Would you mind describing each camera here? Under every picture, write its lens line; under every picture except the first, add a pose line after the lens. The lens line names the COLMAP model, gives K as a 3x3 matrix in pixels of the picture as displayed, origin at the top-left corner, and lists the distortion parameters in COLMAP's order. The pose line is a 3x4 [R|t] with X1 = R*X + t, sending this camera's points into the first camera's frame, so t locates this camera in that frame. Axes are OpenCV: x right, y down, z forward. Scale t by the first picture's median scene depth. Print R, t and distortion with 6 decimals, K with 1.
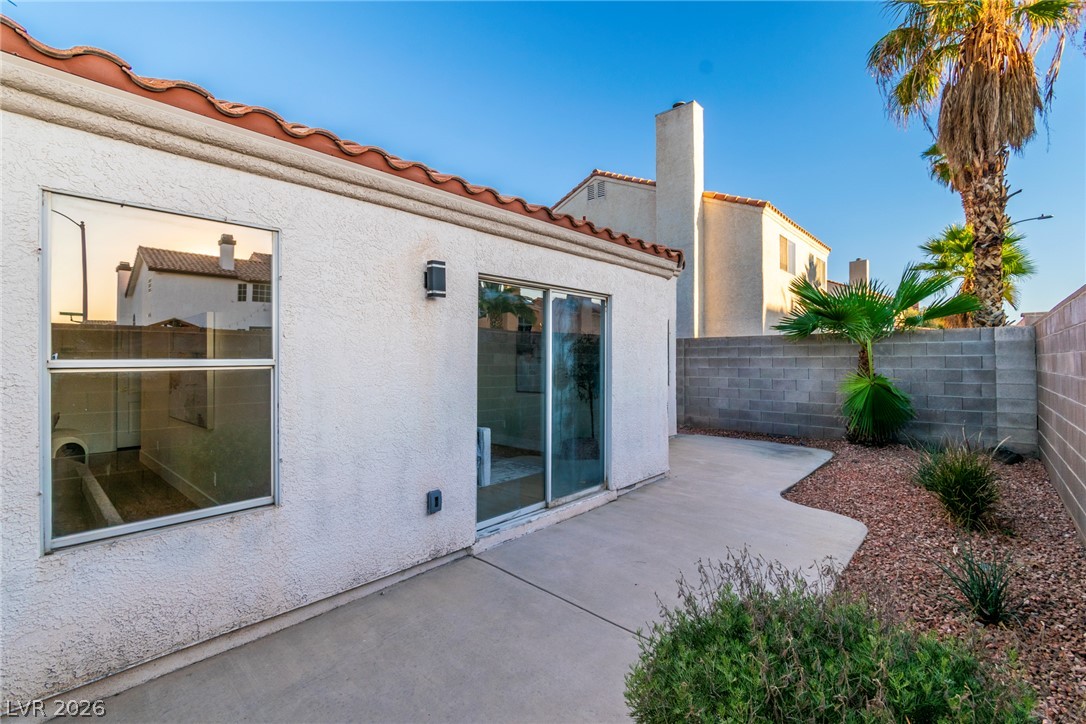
lens RADIAL K [[477.8, 0, 559.9], [0, 477.8, 362.6], [0, 0, 1]] dist [0.002814, -0.000965]
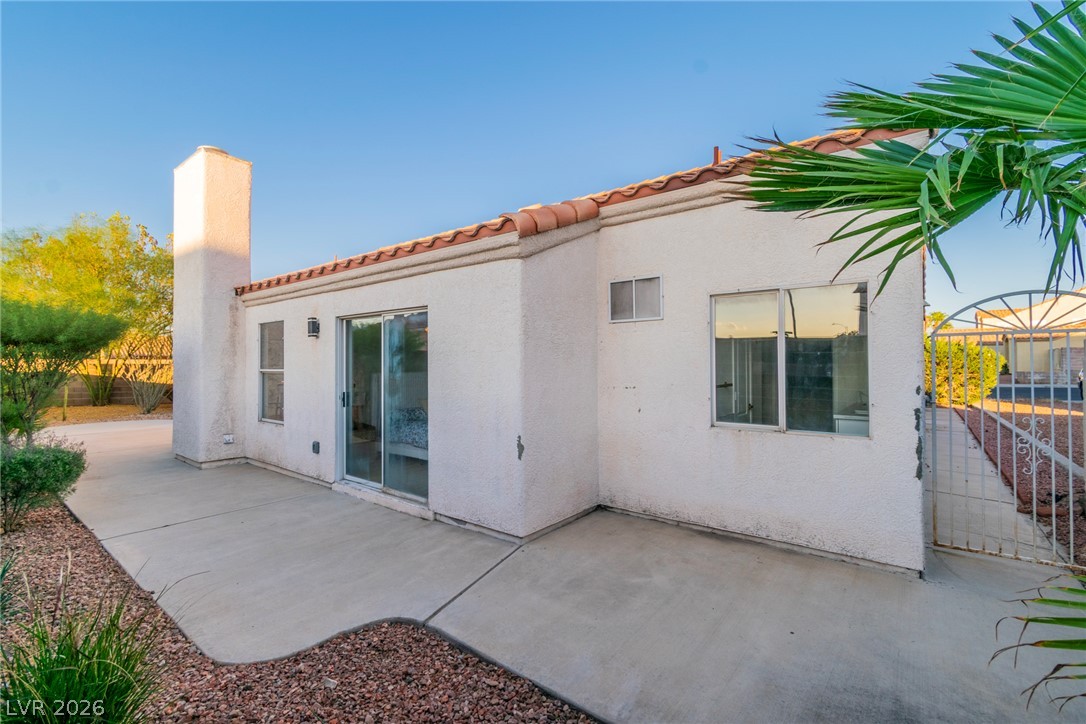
lens RADIAL K [[477.8, 0, 542.2], [0, 477.8, 360.9], [0, 0, 1]] dist [0.002814, -0.000965]
pose [[0.053571, -0.006276, -0.998544, 0.773196], [-0.009402, 0.999933, -0.006789, -0.017549], [0.998520, 0.009752, 0.053508, 0.841134]]
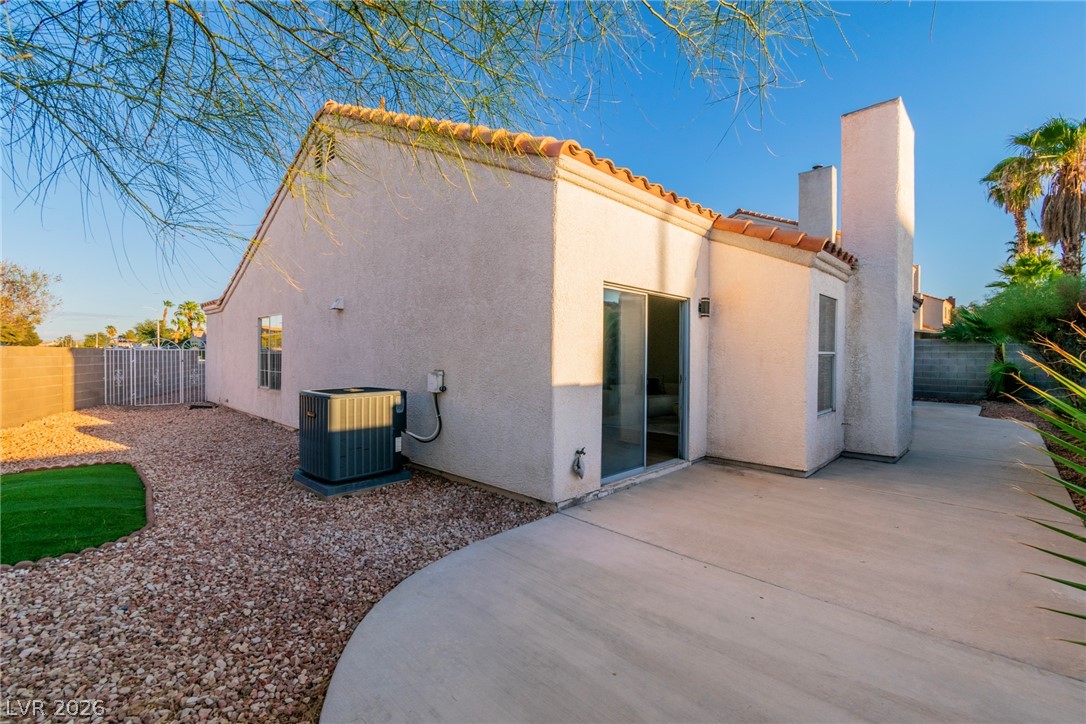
lens RADIAL K [[477.8, 0, 543.8], [0, 477.8, 358.8], [0, 0, 1]] dist [0.002814, -0.000965]
pose [[0.999076, 0.009939, -0.041821, -1.008613], [-0.009389, 0.999867, 0.013345, 0.004124], [0.041948, -0.012940, 0.999036, -0.882847]]
